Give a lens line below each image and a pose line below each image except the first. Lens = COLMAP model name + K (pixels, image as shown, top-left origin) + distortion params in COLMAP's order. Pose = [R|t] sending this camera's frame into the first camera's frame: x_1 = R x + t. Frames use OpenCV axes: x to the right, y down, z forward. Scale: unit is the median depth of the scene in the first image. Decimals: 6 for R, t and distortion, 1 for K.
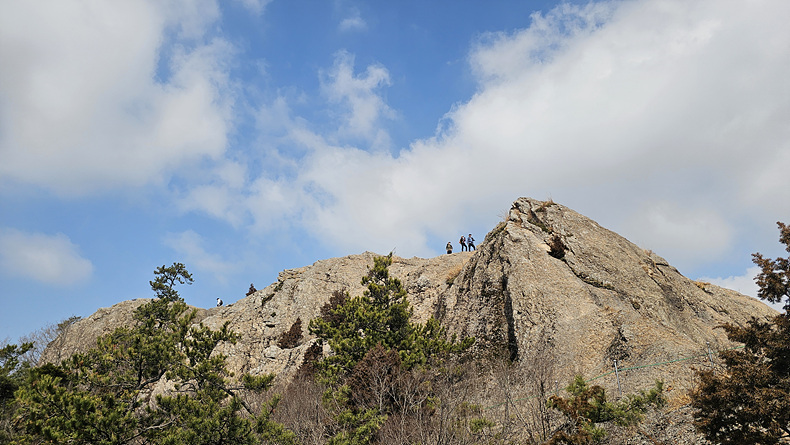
lens RADIAL K [[541.8, 0, 392.9], [0, 541.8, 220.0], [0, 0, 1]] dist [0.024687, -0.016245]
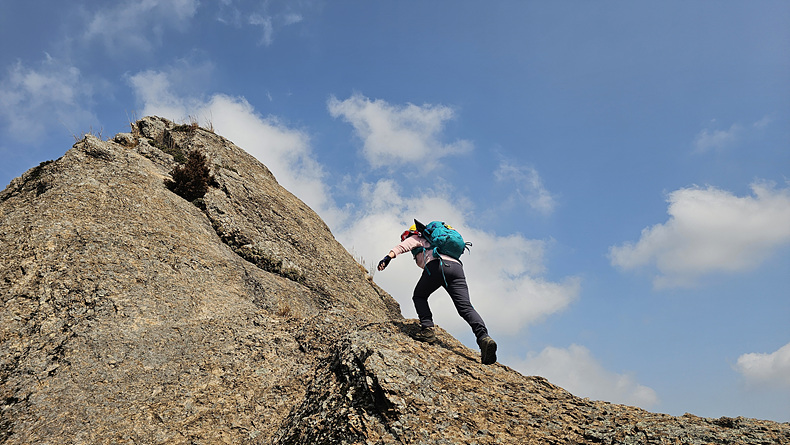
lens RADIAL K [[541.8, 0, 397.2], [0, 541.8, 220.7], [0, 0, 1]] dist [0.024687, -0.016245]
pose [[0.830243, 0.197823, 0.521117, 0.237091], [-0.137832, 0.978731, -0.151946, 0.132479], [-0.540091, 0.054326, 0.839851, 0.603232]]
